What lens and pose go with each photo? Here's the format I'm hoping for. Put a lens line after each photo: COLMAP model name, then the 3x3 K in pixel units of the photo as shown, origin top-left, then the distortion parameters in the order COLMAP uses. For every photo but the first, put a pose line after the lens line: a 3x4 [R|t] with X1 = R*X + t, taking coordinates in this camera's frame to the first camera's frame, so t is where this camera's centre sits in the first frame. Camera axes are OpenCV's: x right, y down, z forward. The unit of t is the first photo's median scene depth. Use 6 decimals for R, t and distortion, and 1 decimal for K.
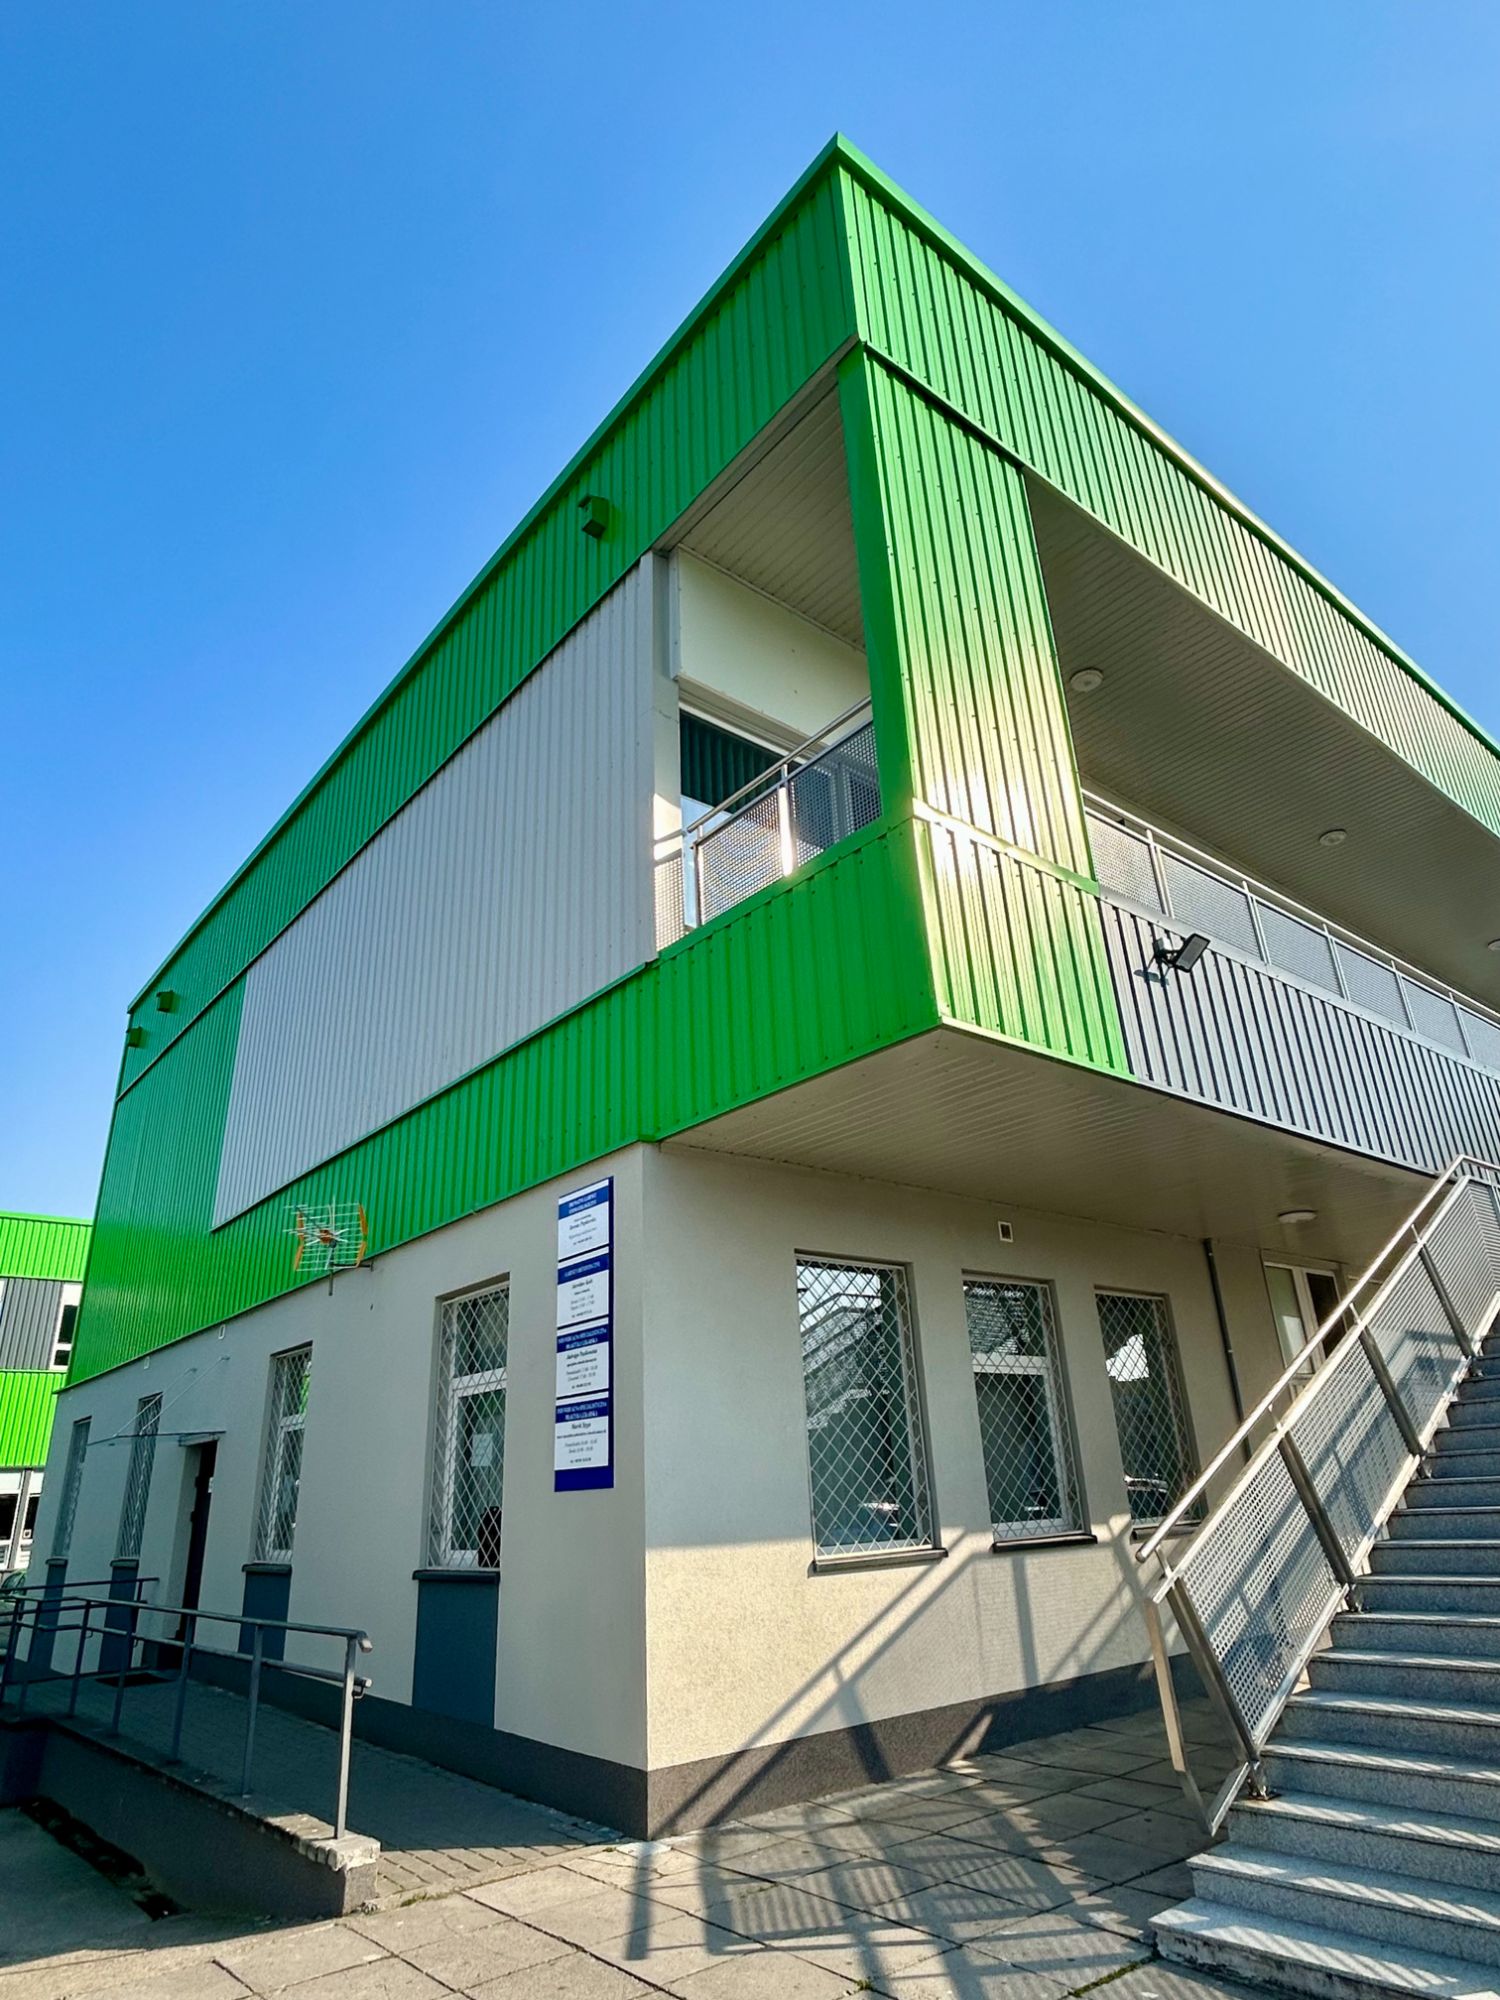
lens RADIAL K [[1176.5, 0, 750.0], [0, 1176.5, 1000.0], [0, 0, 1]] dist [-0.022788, 0.015210]
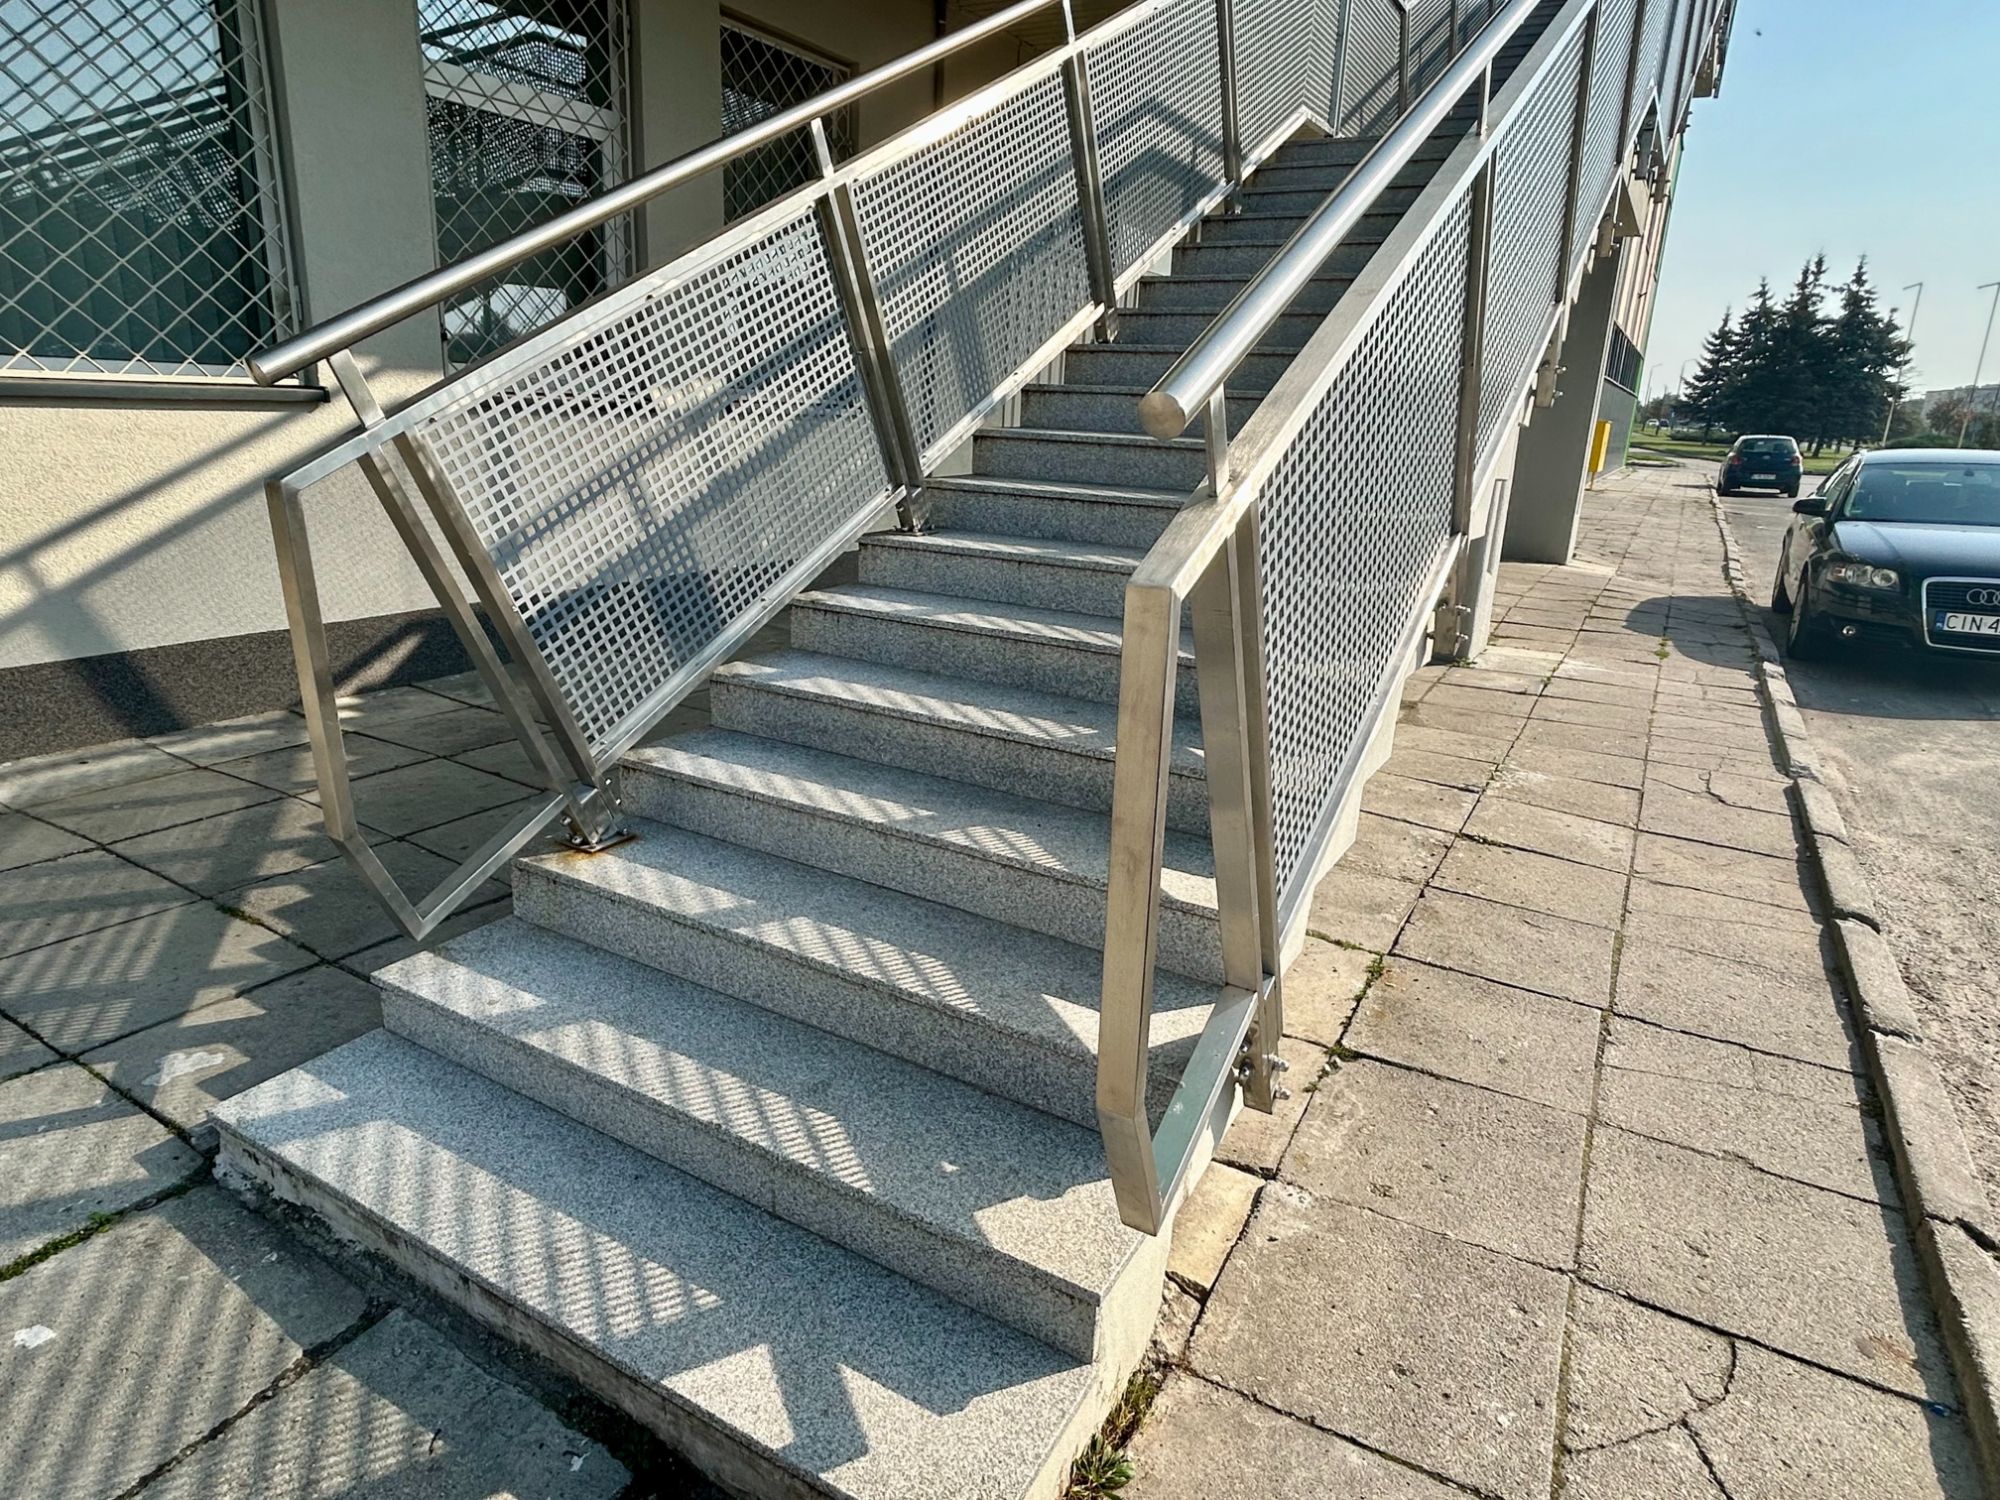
lens RADIAL K [[1176.5, 0, 990.6], [0, 1176.5, 738.9], [0, 0, 1]] dist [-0.022788, 0.015210]
pose [[0.938144, -0.008256, 0.346146, 0.338420], [-0.212201, 0.776255, 0.593632, 0.239669], [-0.273599, -0.630365, 0.726487, 0.480587]]
